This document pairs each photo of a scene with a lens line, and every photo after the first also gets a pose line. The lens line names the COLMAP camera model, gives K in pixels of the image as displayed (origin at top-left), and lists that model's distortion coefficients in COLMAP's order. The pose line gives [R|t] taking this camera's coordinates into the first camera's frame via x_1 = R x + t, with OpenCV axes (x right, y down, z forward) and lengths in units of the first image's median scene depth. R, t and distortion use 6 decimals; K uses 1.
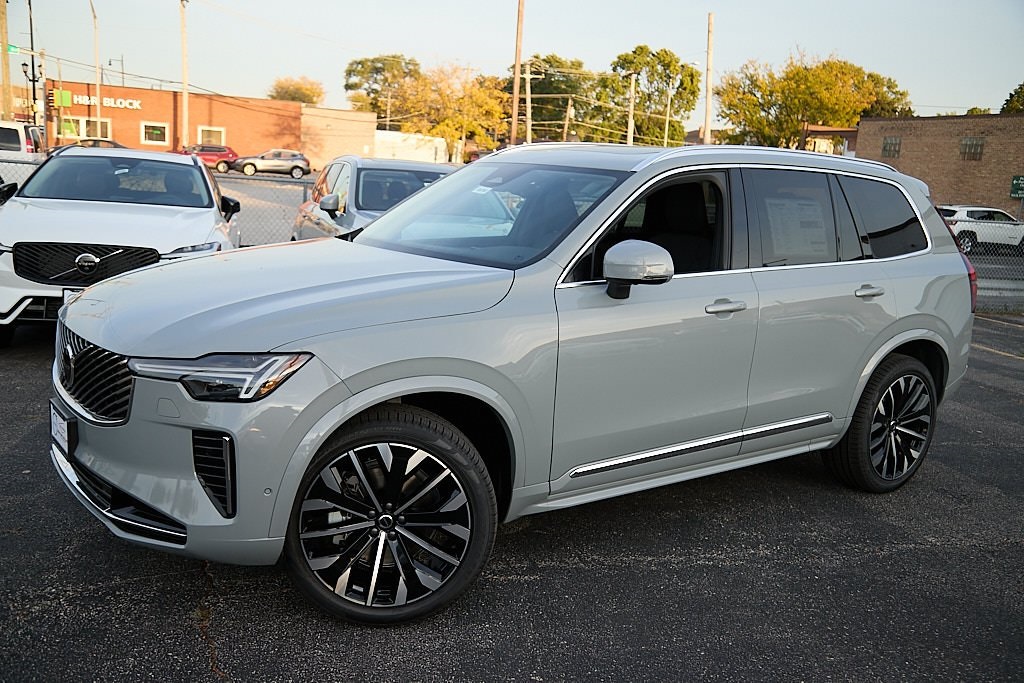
lens RADIAL K [[1041.0, 0, 512.0], [0, 1041.0, 341.5], [0, 0, 1]] dist [-0.010448, 0.053257]
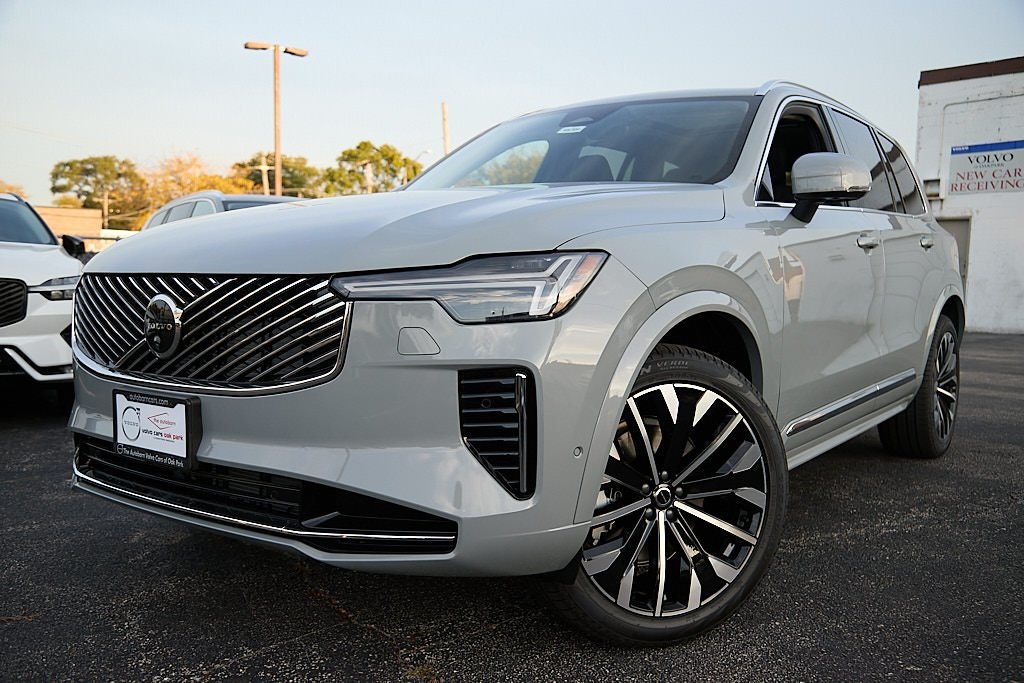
lens RADIAL K [[981.7, 0, 512.0], [0, 981.7, 341.5], [0, 0, 1]] dist [-0.061528, 0.158516]
pose [[0.947126, -0.070805, 0.312952, -0.429252], [0.102712, 0.990930, -0.086654, 0.113327], [-0.303978, 0.114216, 0.945808, 0.368339]]
